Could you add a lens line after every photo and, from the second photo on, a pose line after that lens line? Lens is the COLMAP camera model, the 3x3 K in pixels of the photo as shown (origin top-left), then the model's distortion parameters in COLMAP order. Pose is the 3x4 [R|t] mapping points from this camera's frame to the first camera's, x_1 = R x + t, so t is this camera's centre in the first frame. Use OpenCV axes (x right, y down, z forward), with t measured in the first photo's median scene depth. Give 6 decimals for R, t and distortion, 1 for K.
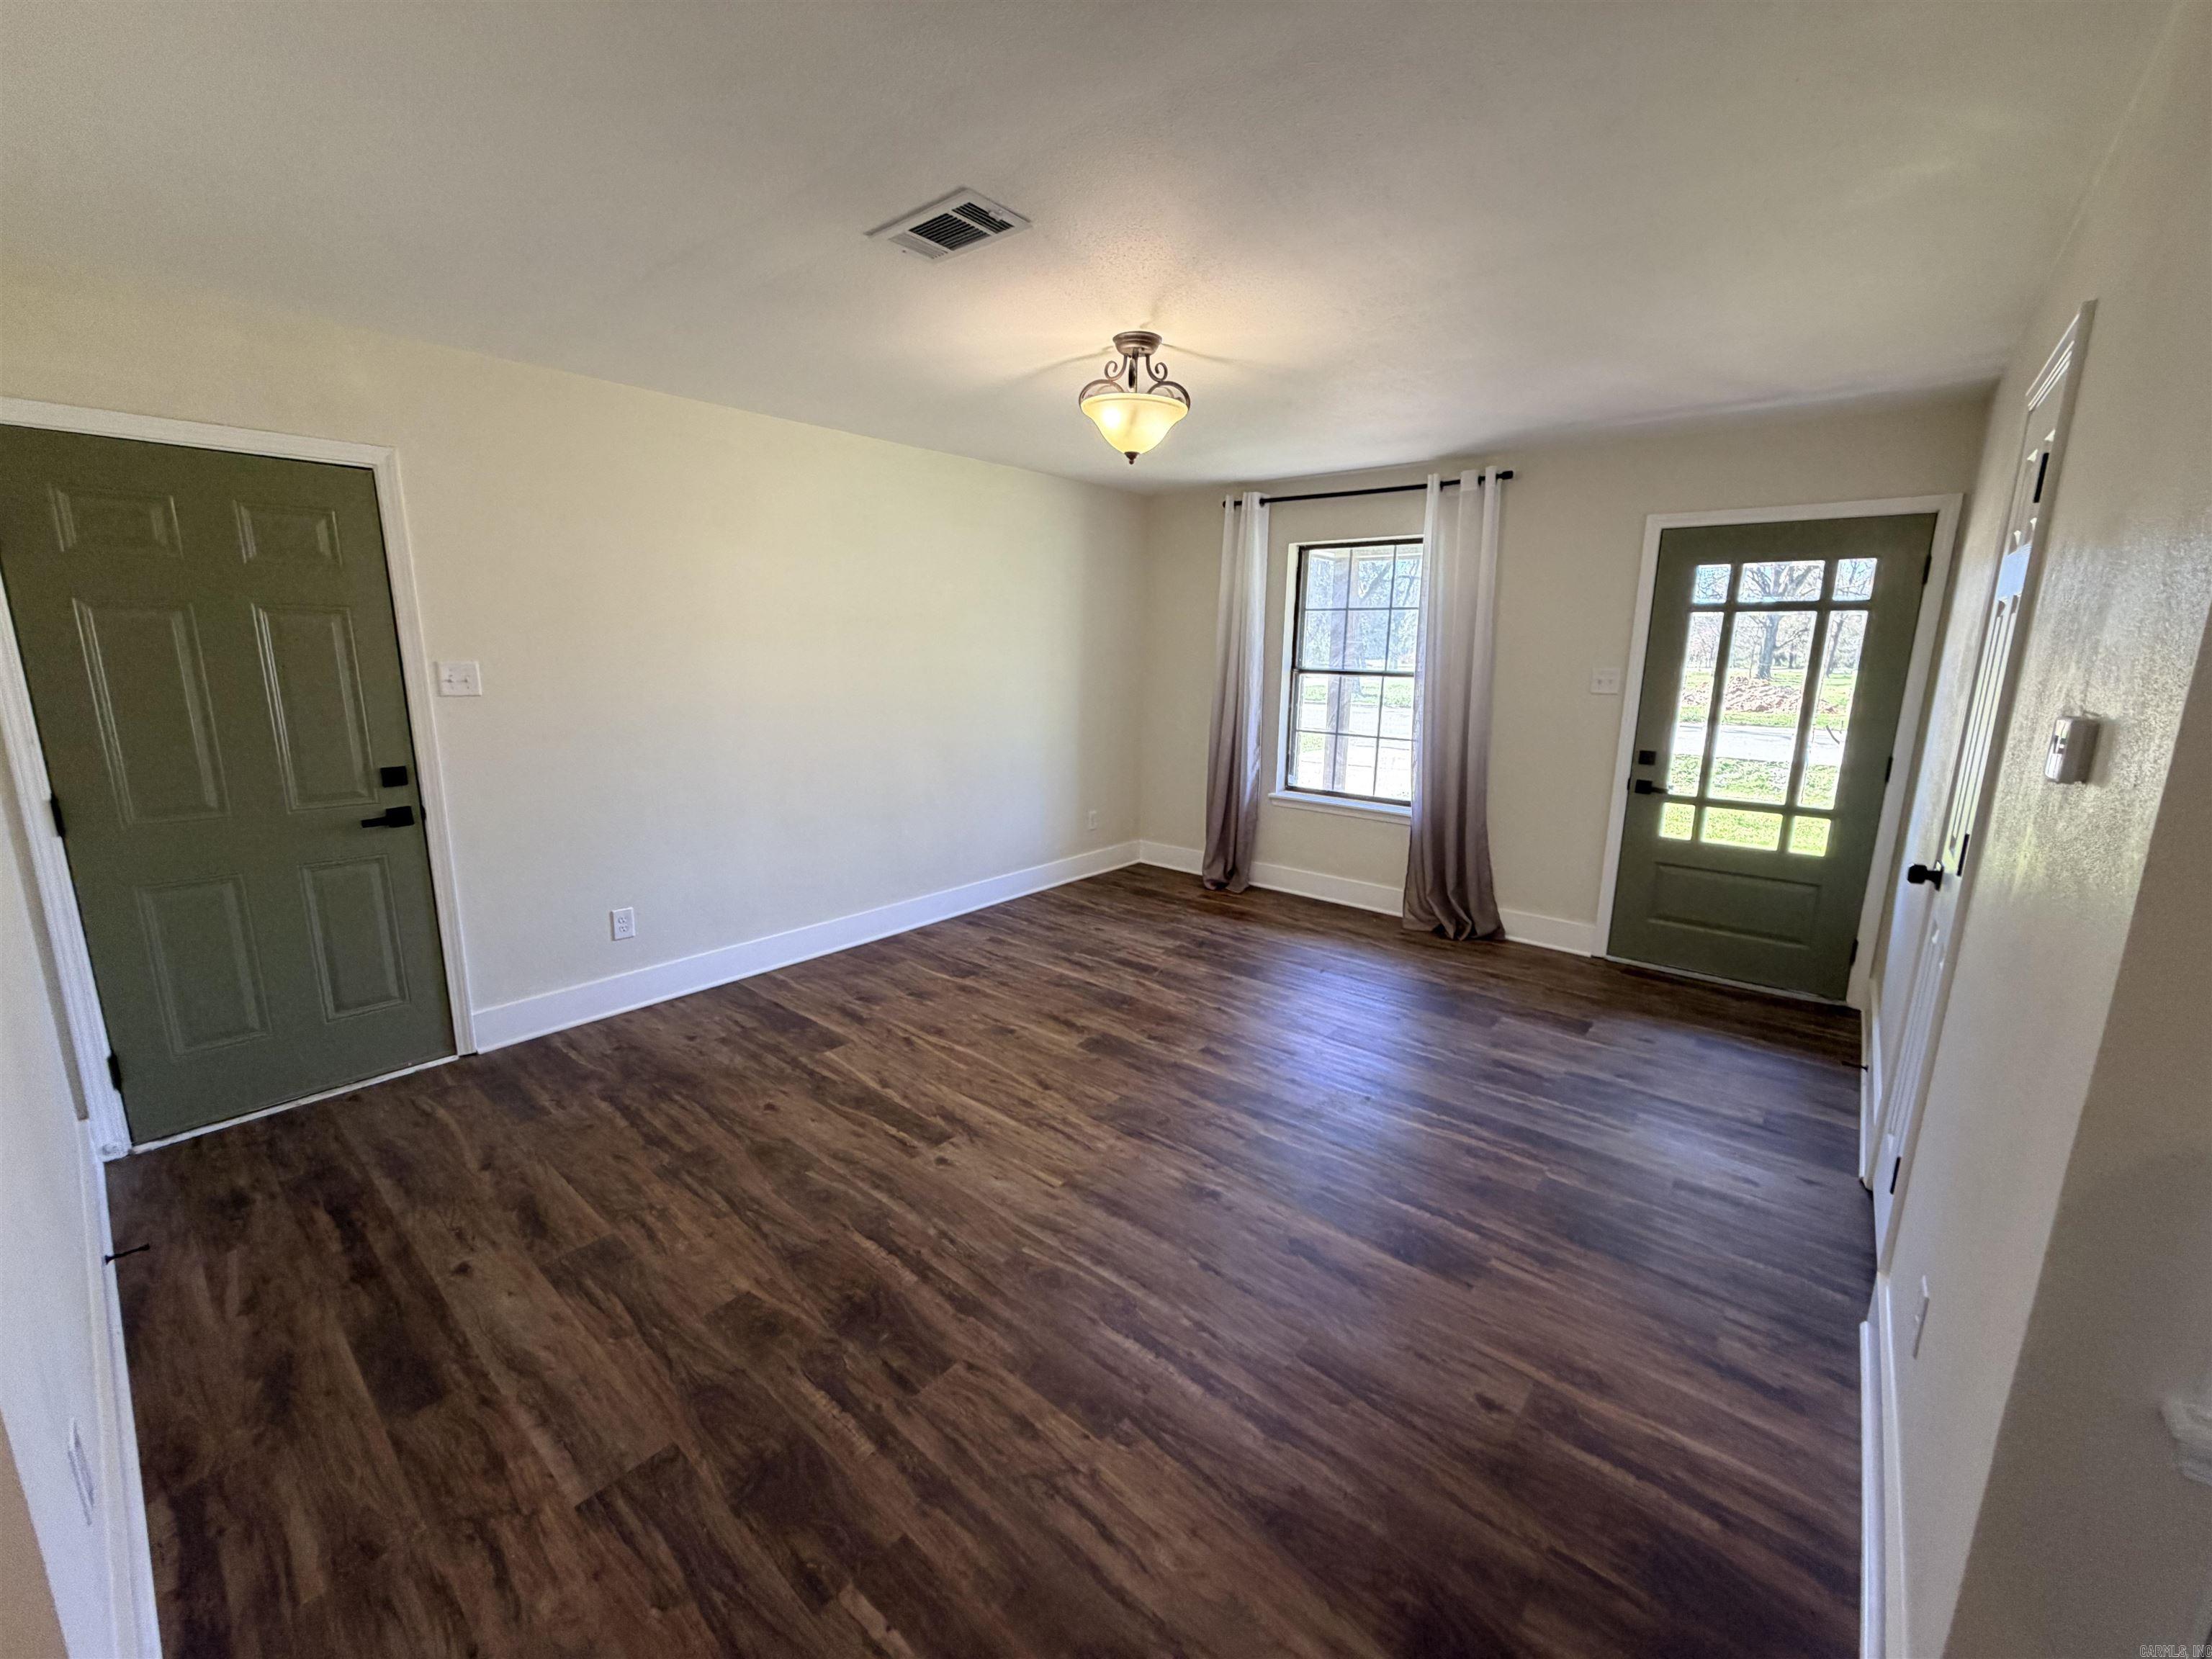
lens RADIAL K [[886.2, 0, 1099.8], [0, 886.2, 825.7], [0, 0, 1]] dist [-0.000089, 0.000158]
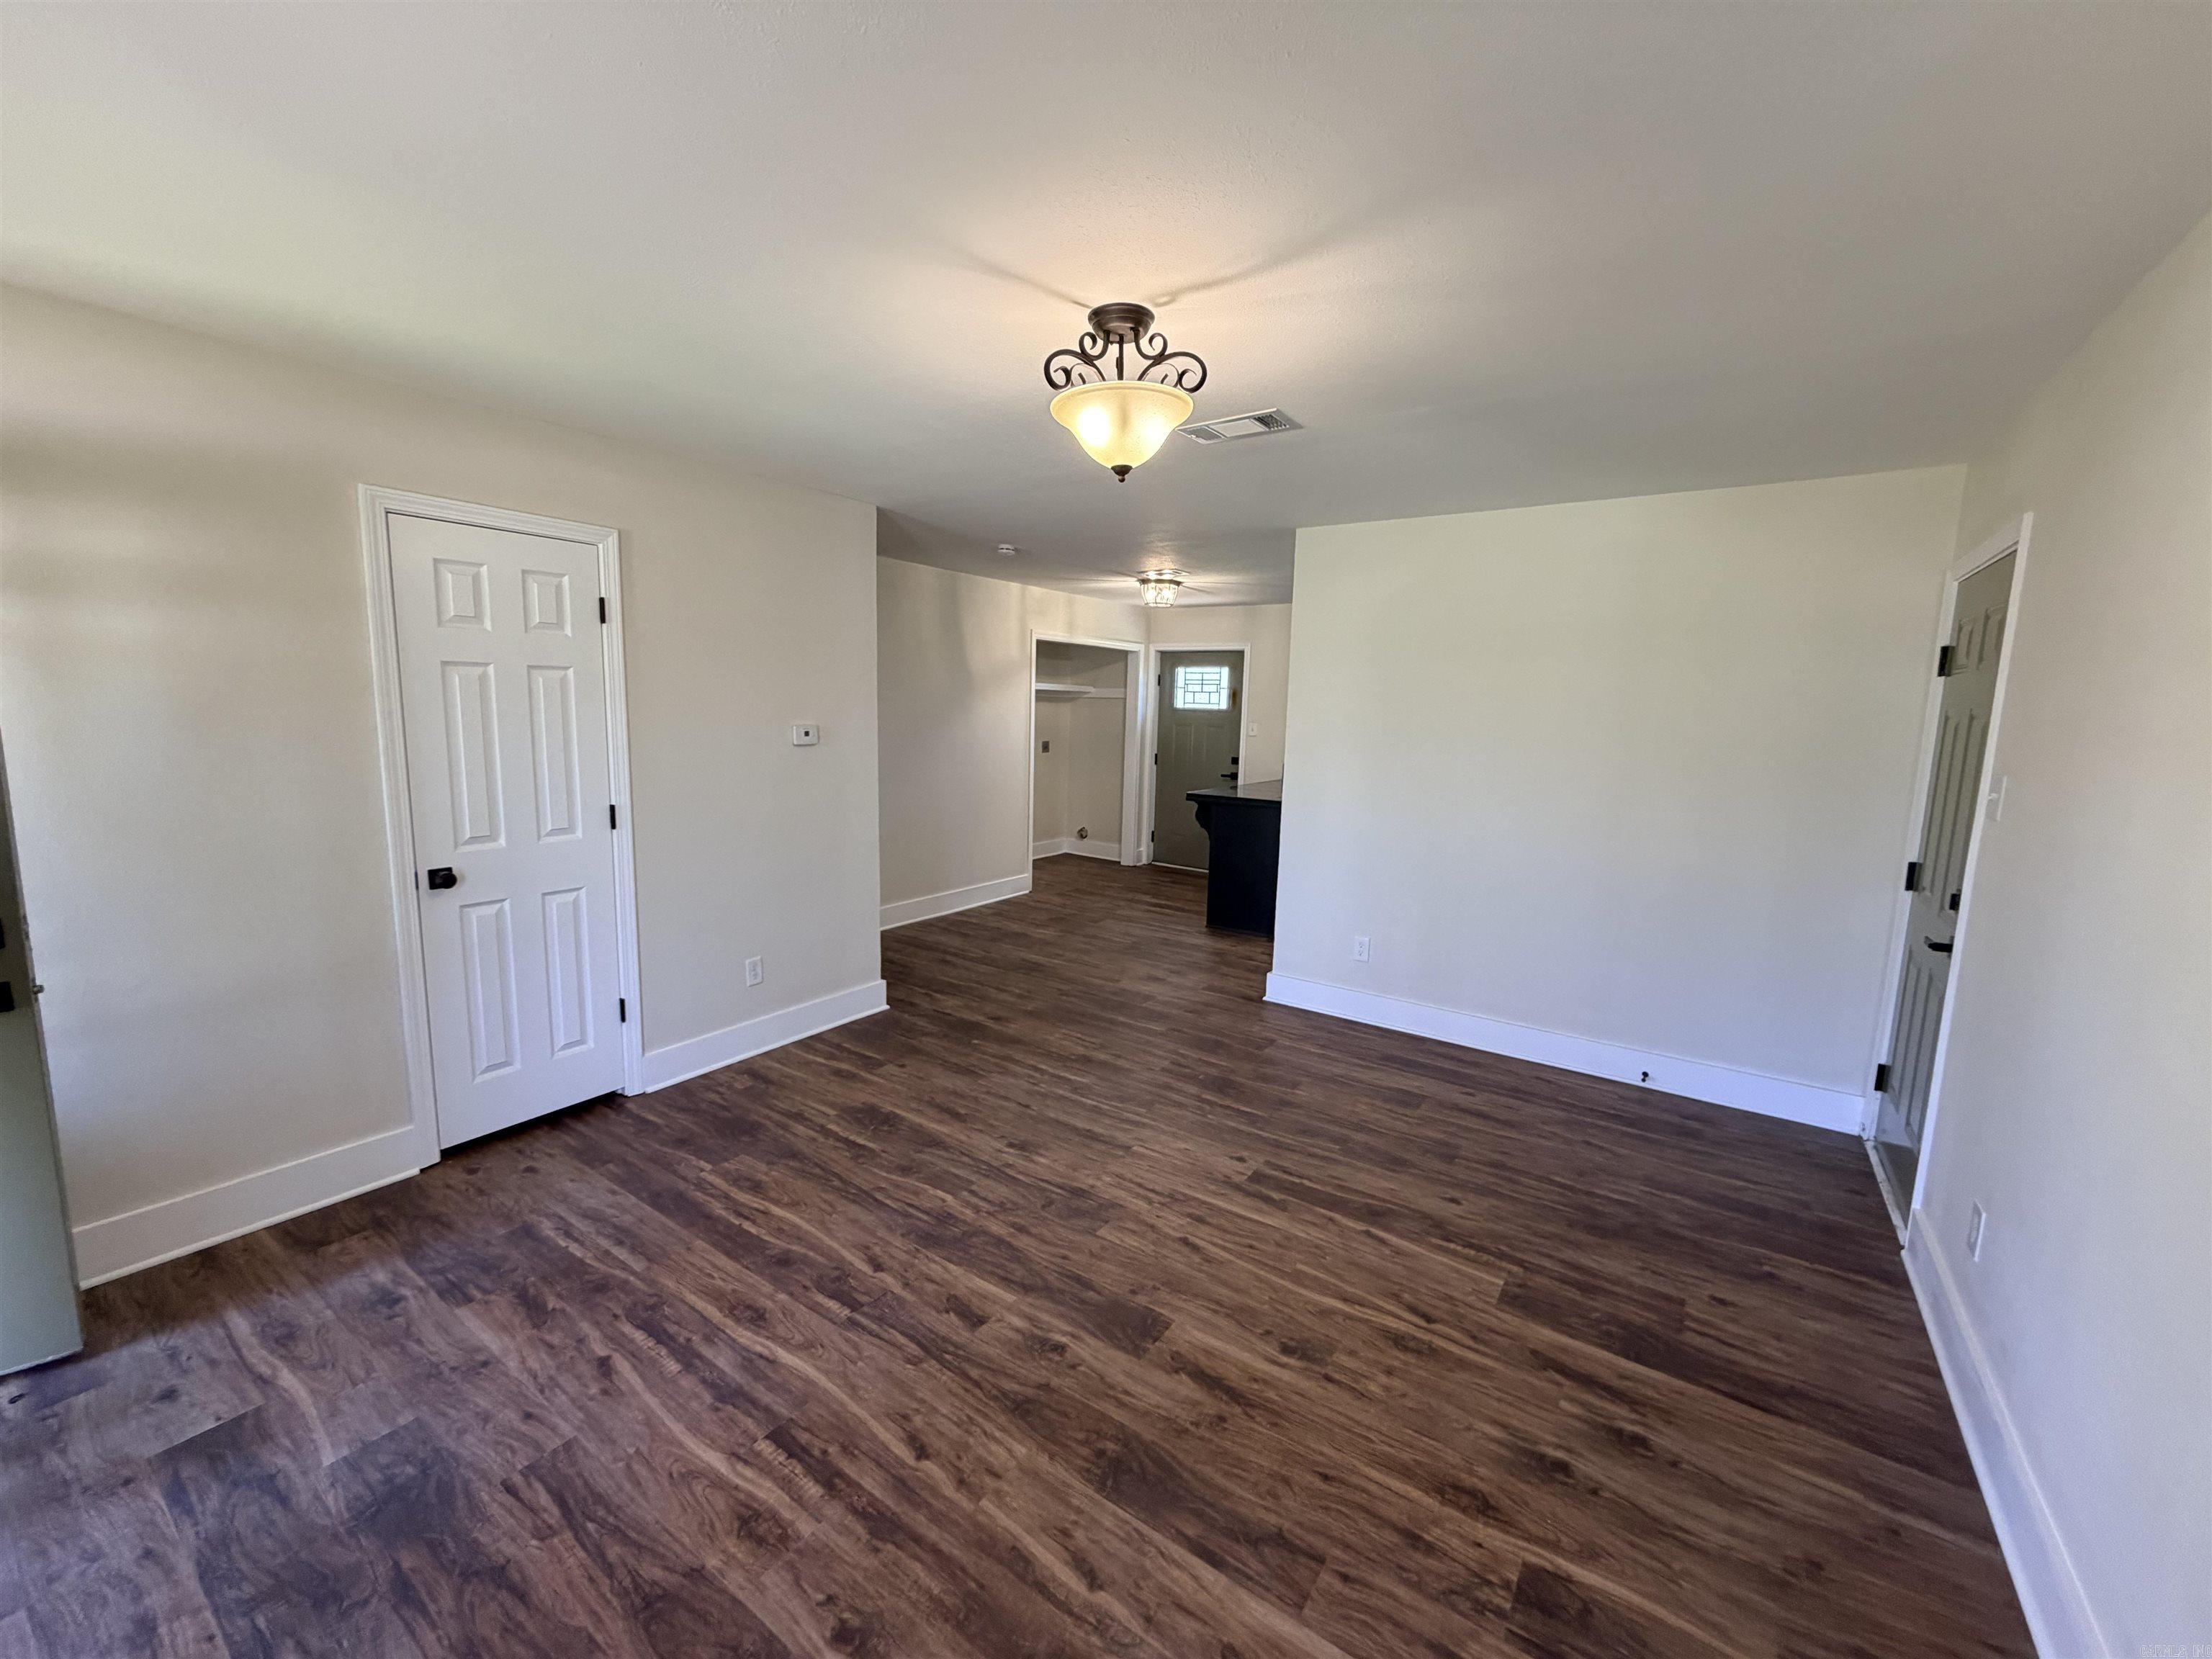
lens RADIAL K [[886.2, 0, 1104.4], [0, 886.2, 838.6], [0, 0, 1]] dist [-0.000089, 0.000158]
pose [[-0.994378, -0.019067, -0.104157, 0.117826], [-0.053404, 0.939690, 0.337833, -0.364810], [0.091434, 0.341496, -0.935425, 1.747774]]
